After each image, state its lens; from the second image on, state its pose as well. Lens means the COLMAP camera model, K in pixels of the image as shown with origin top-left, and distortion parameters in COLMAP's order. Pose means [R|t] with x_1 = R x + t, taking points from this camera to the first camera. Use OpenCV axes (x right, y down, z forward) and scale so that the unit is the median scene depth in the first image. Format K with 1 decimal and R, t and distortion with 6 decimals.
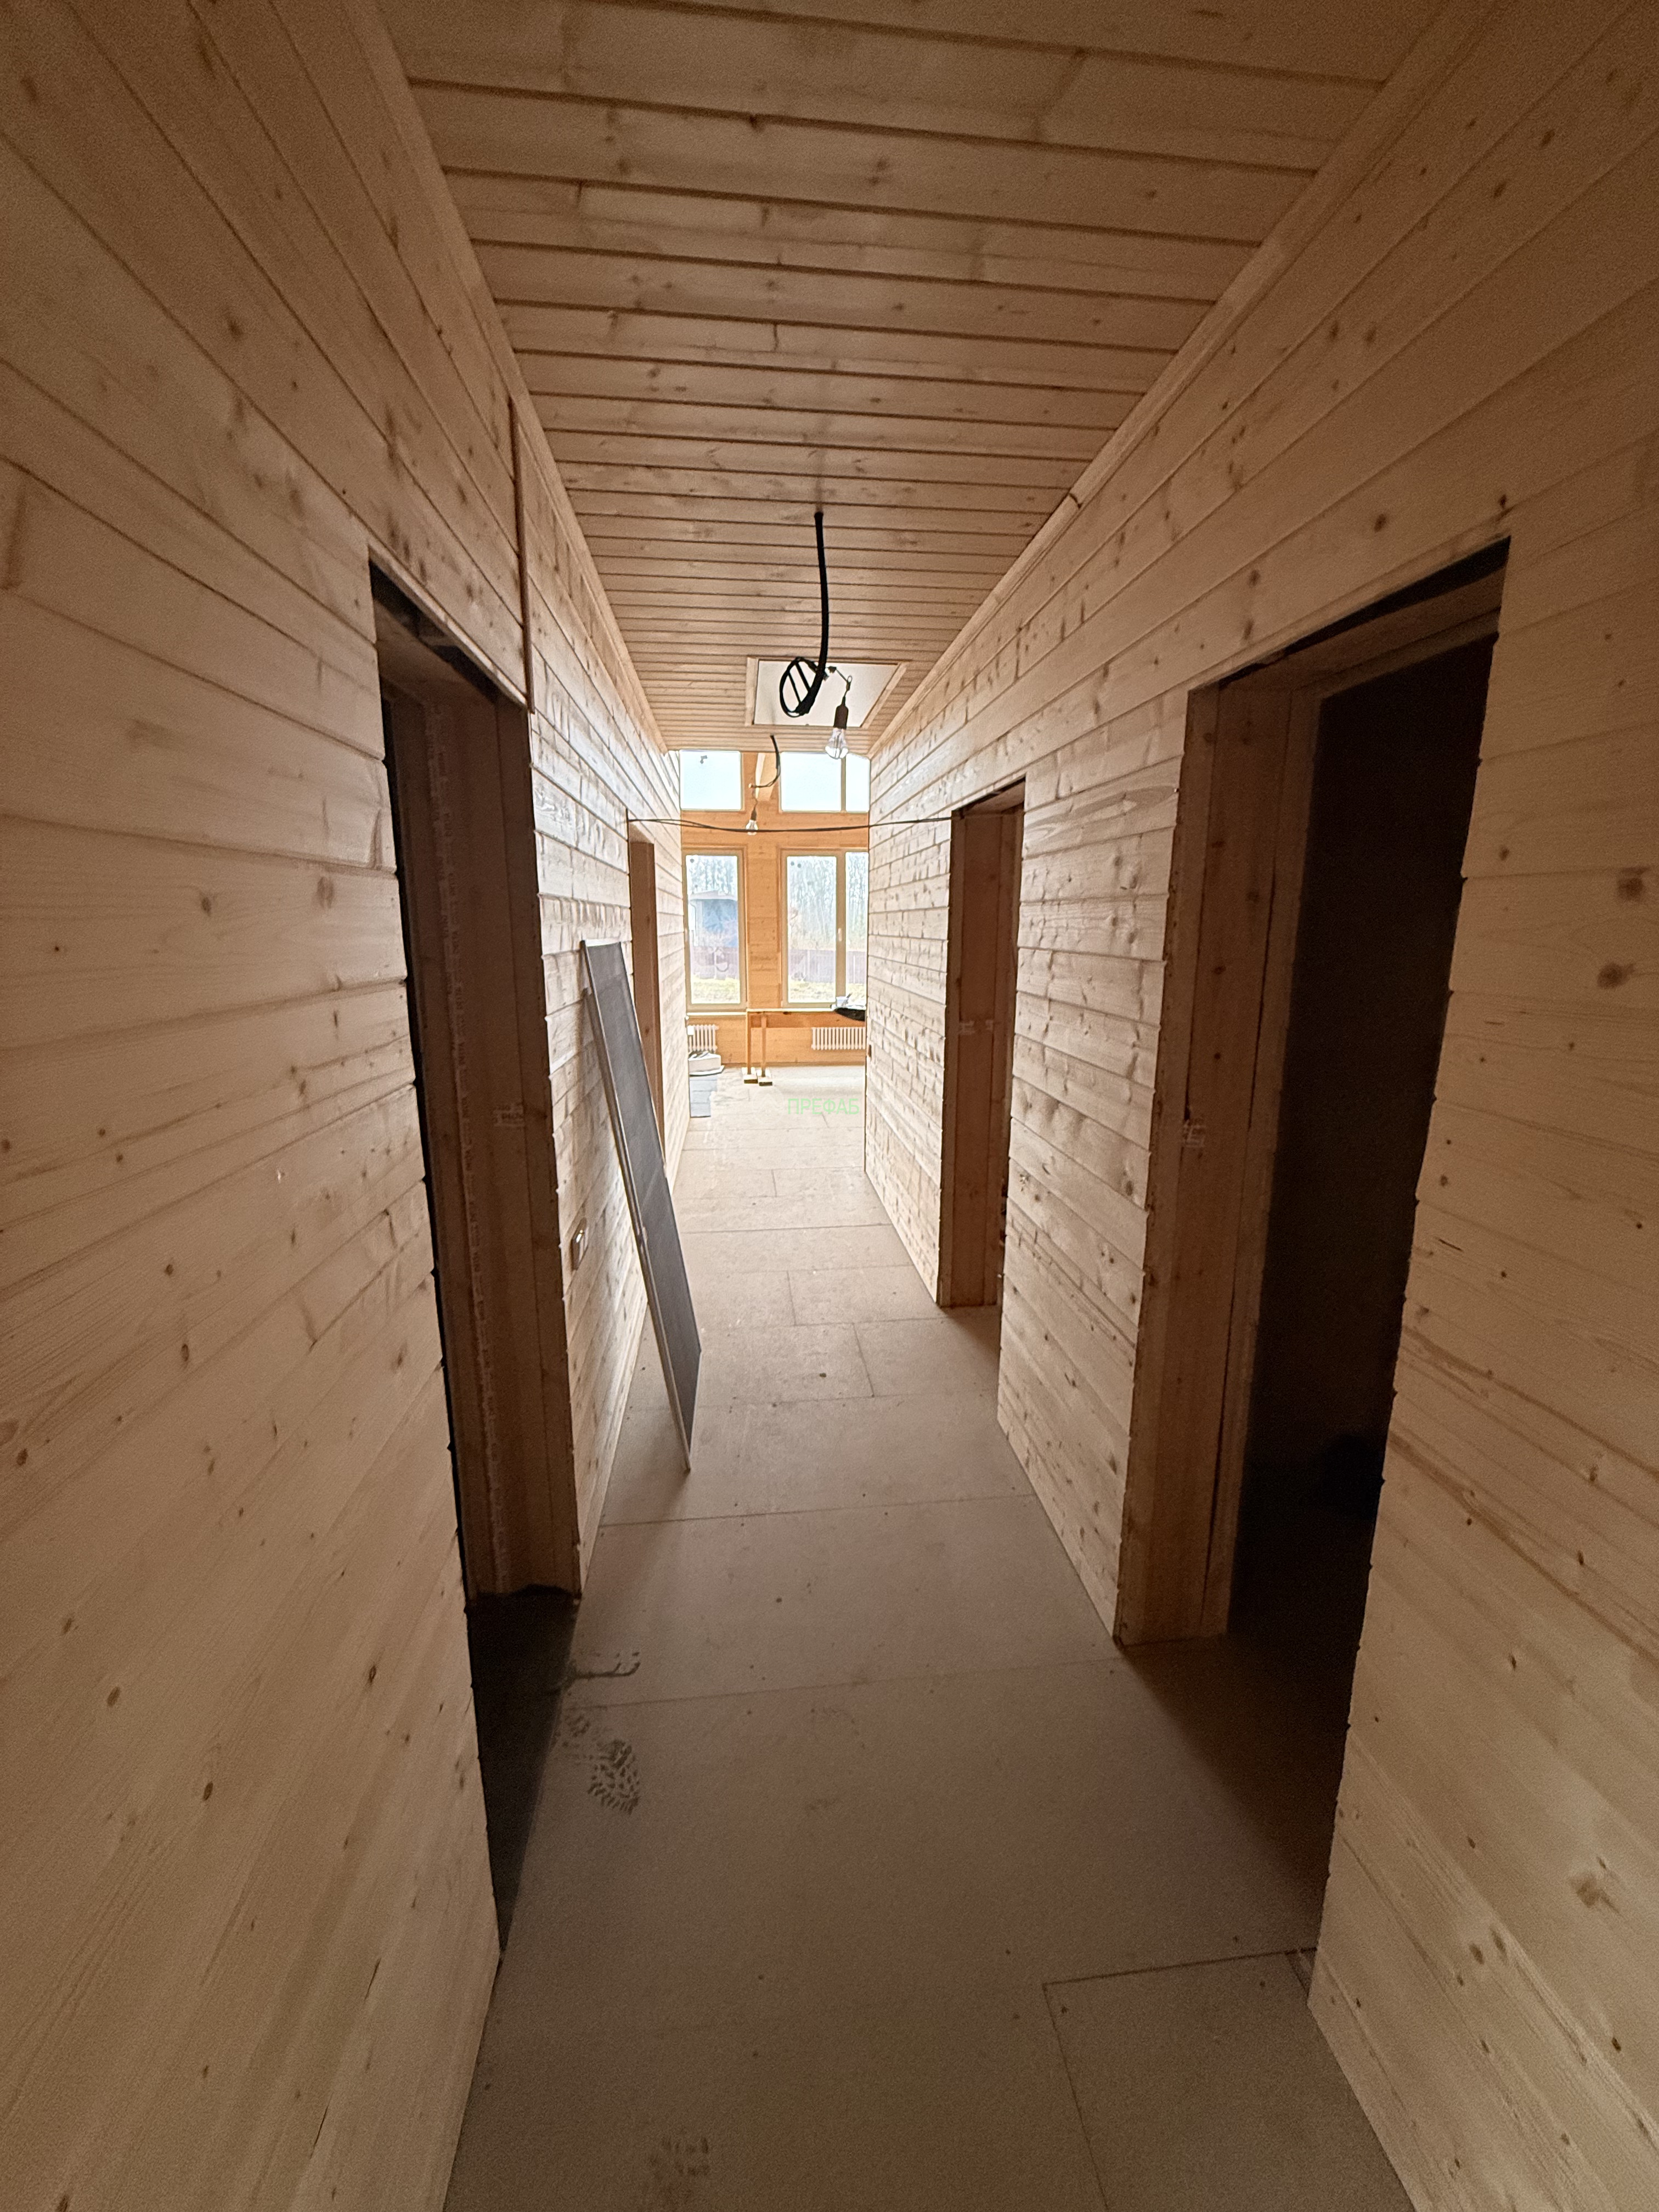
lens RADIAL K [[879.1, 0, 829.5], [0, 879.1, 1106.0], [0, 0, 1]] dist [0.000837, -0.000147]
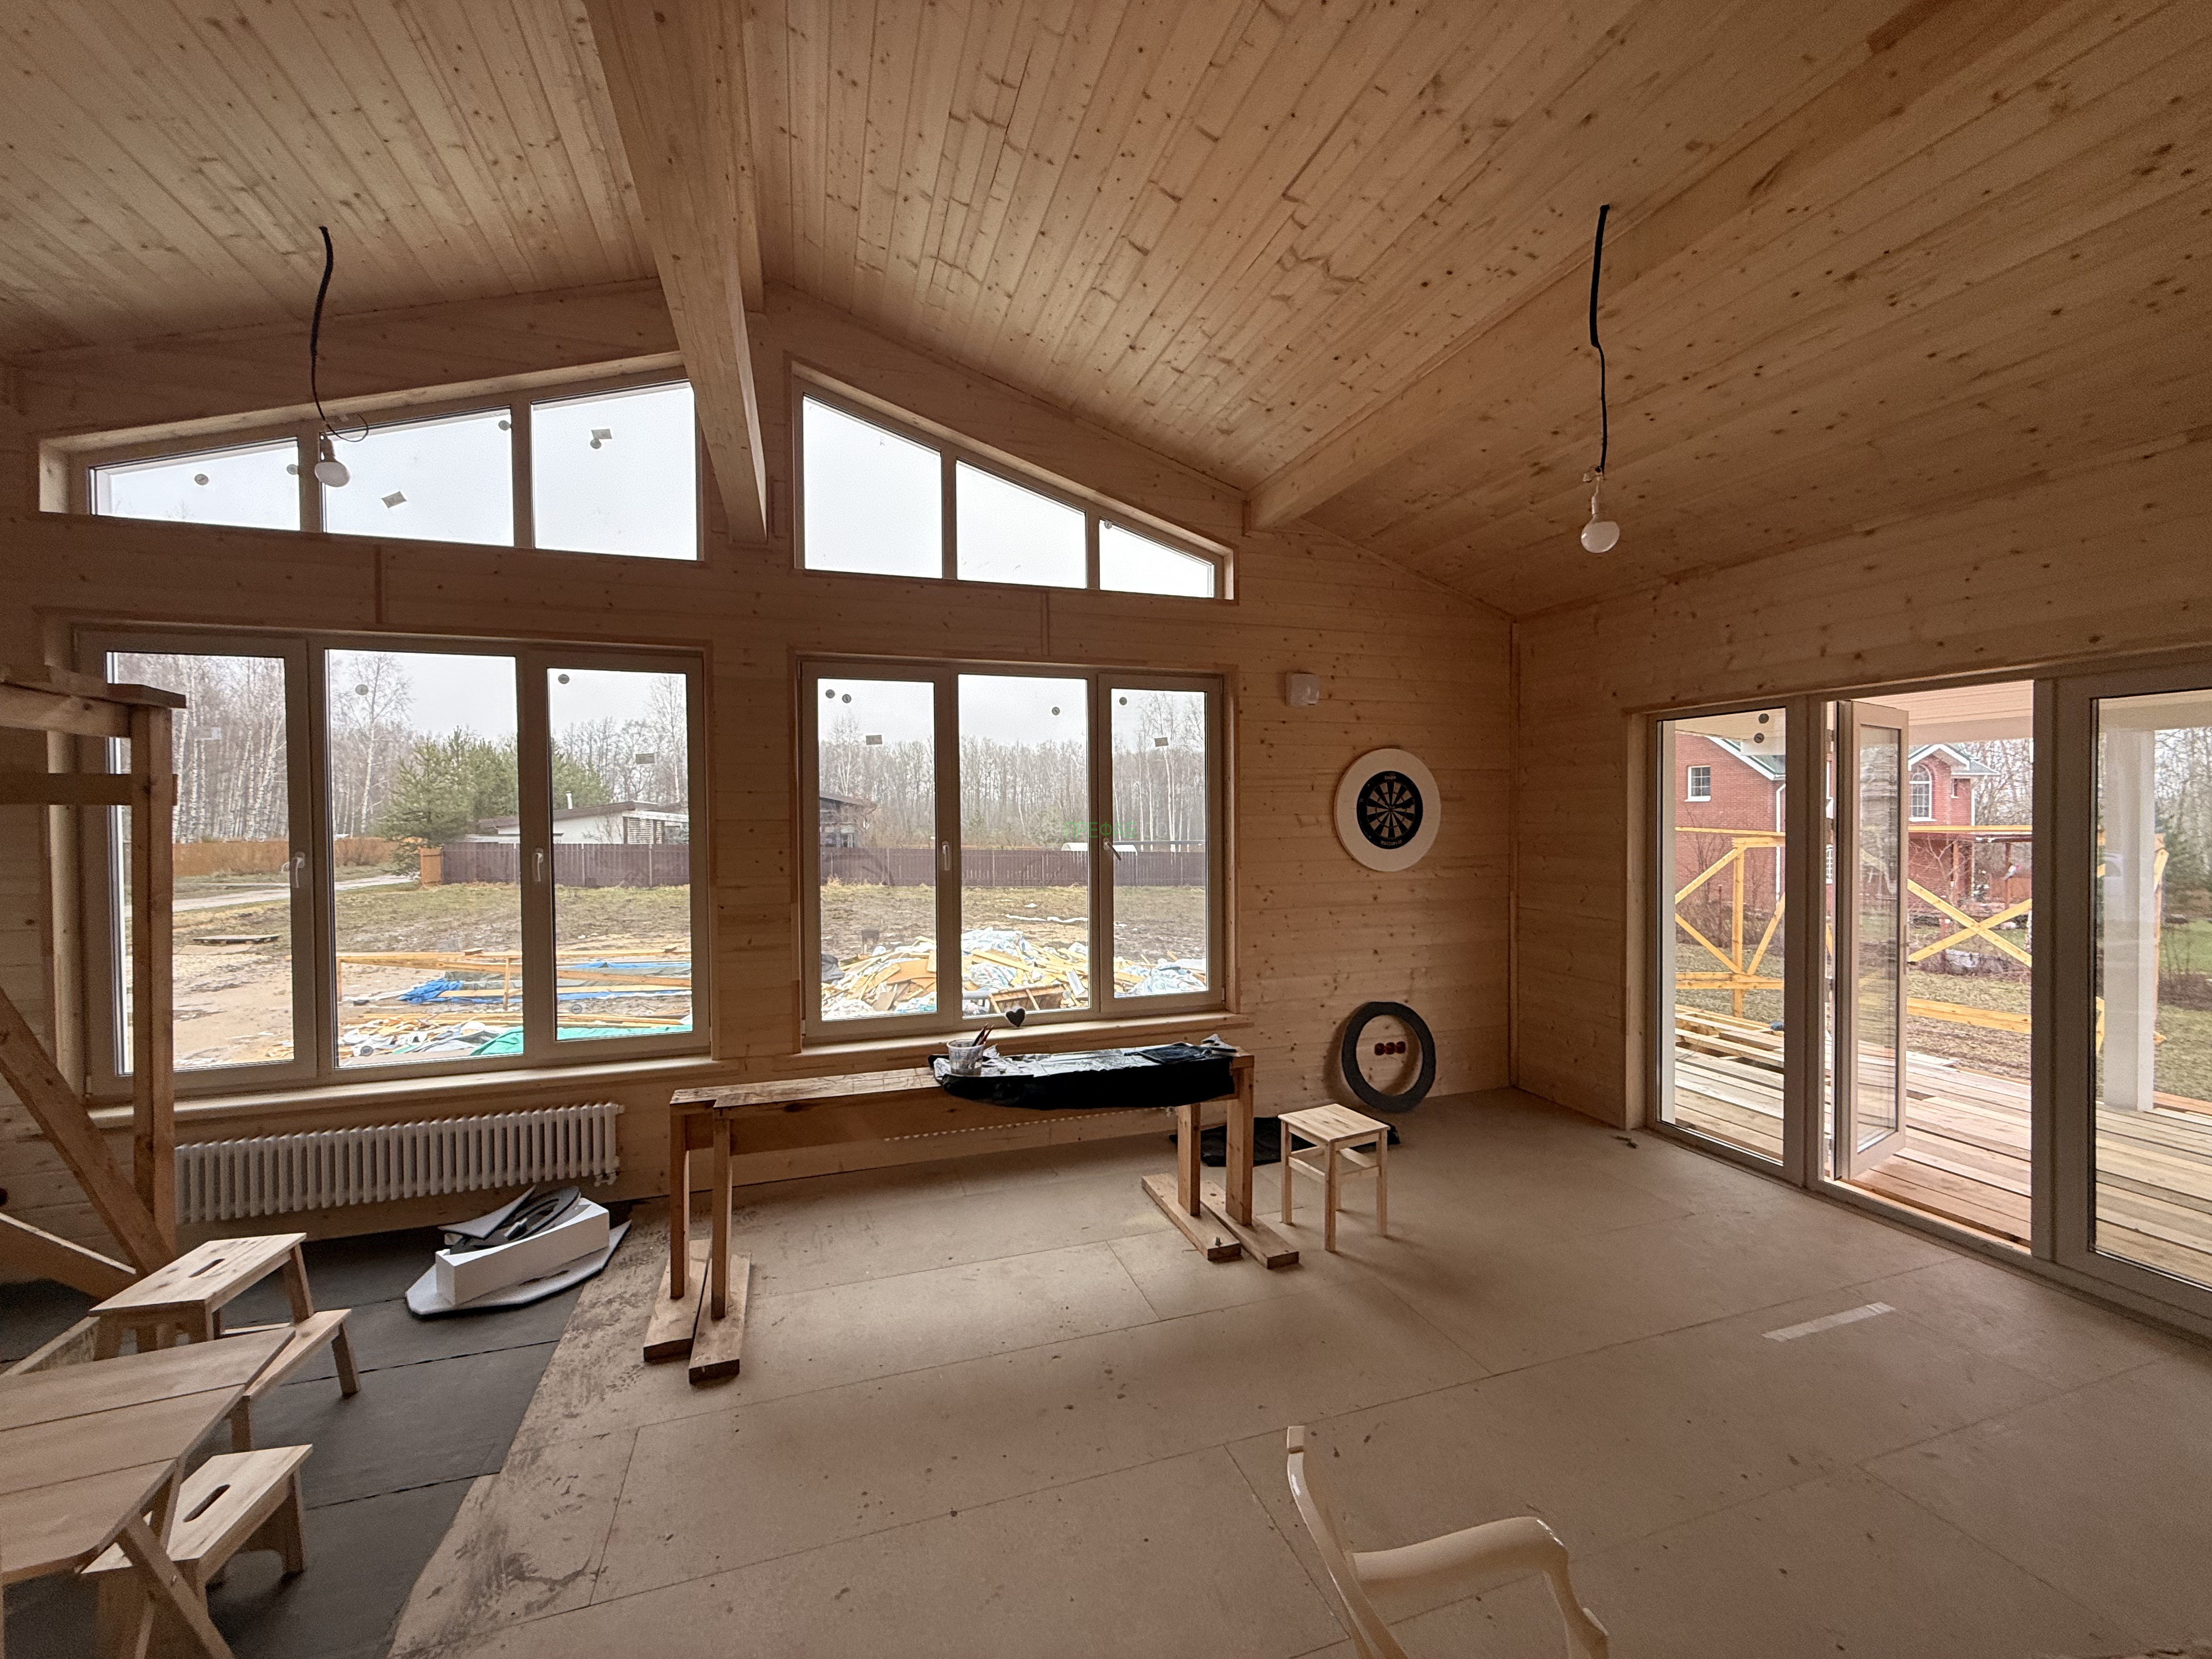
lens RADIAL K [[874.3, 0, 1094.8], [0, 874.3, 826.6], [0, 0, 1]] dist [0.000149, -0.000143]
pose [[0.978711, -0.011752, 0.204904, -0.004333], [0.051001, 0.980970, -0.187341, -0.127101], [-0.198803, 0.193804, 0.960686, 0.582457]]
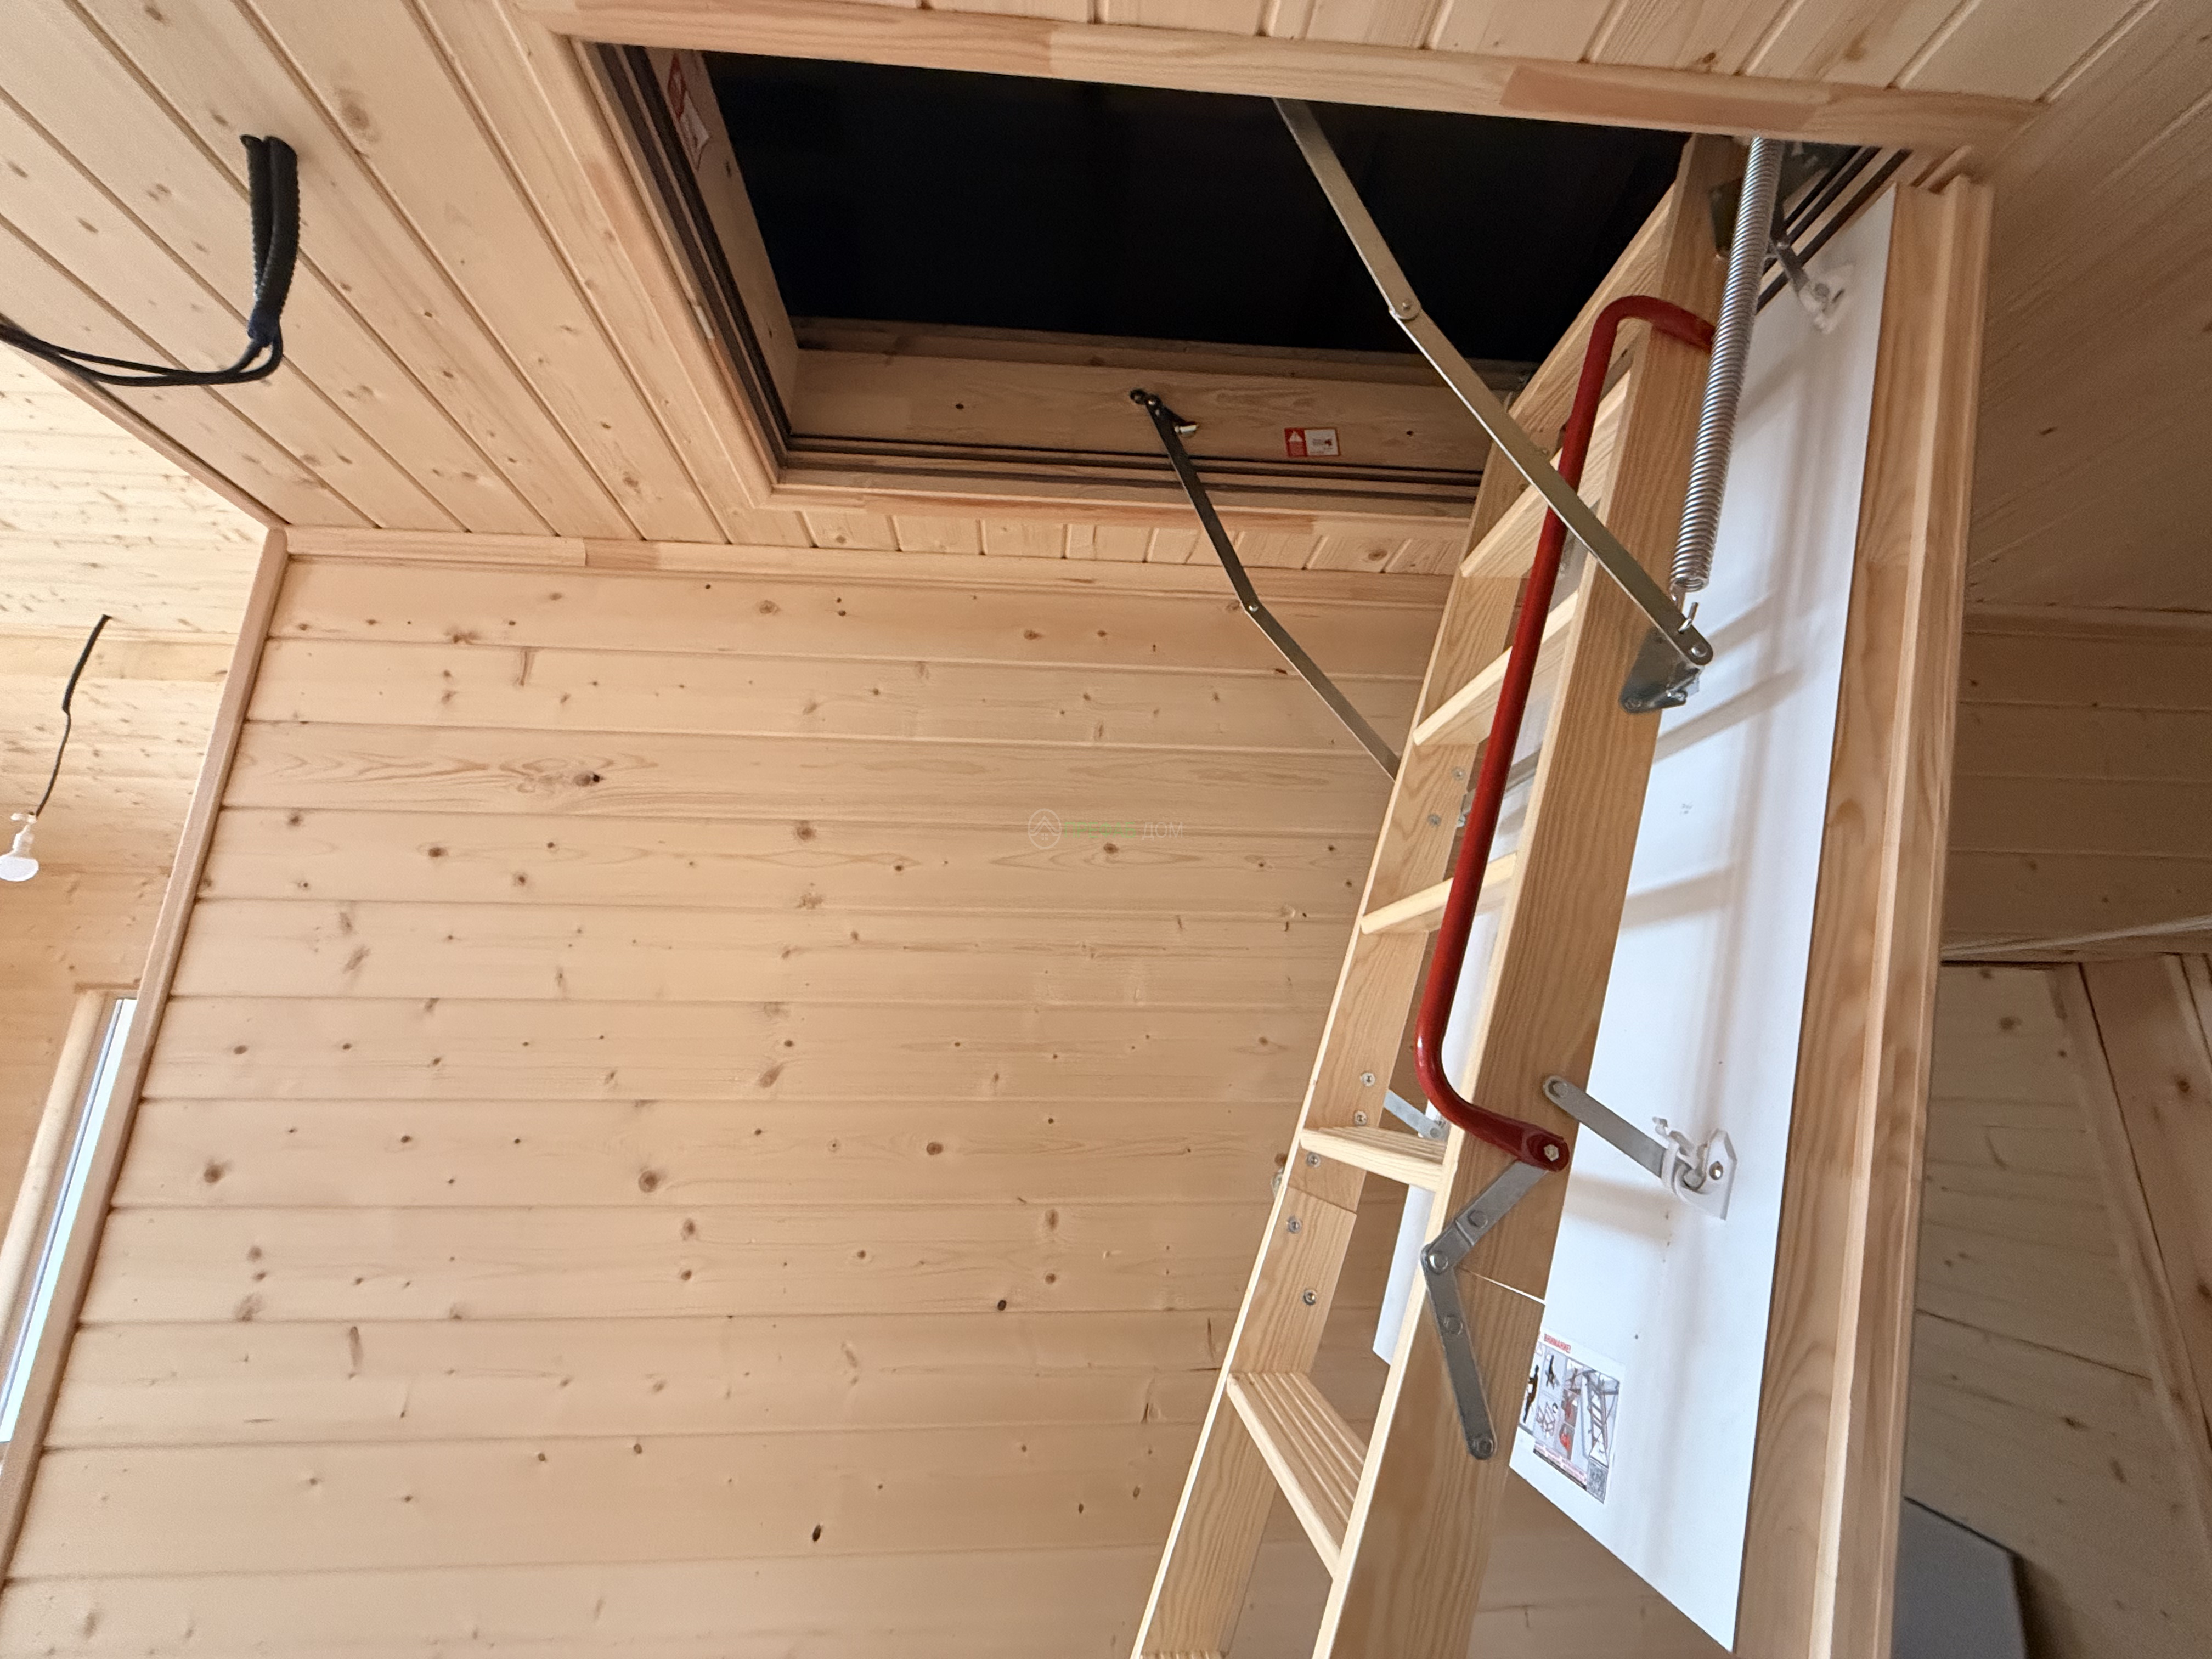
lens RADIAL K [[884.1, 0, 1097.6], [0, 884.1, 830.4], [0, 0, 1]] dist [-0.000133, 0.000172]
pose [[0.027139, 0.254336, 0.966735, -0.093707], [0.202197, 0.945704, -0.254479, -0.109074], [-0.978969, 0.202378, -0.025761, 0.425214]]
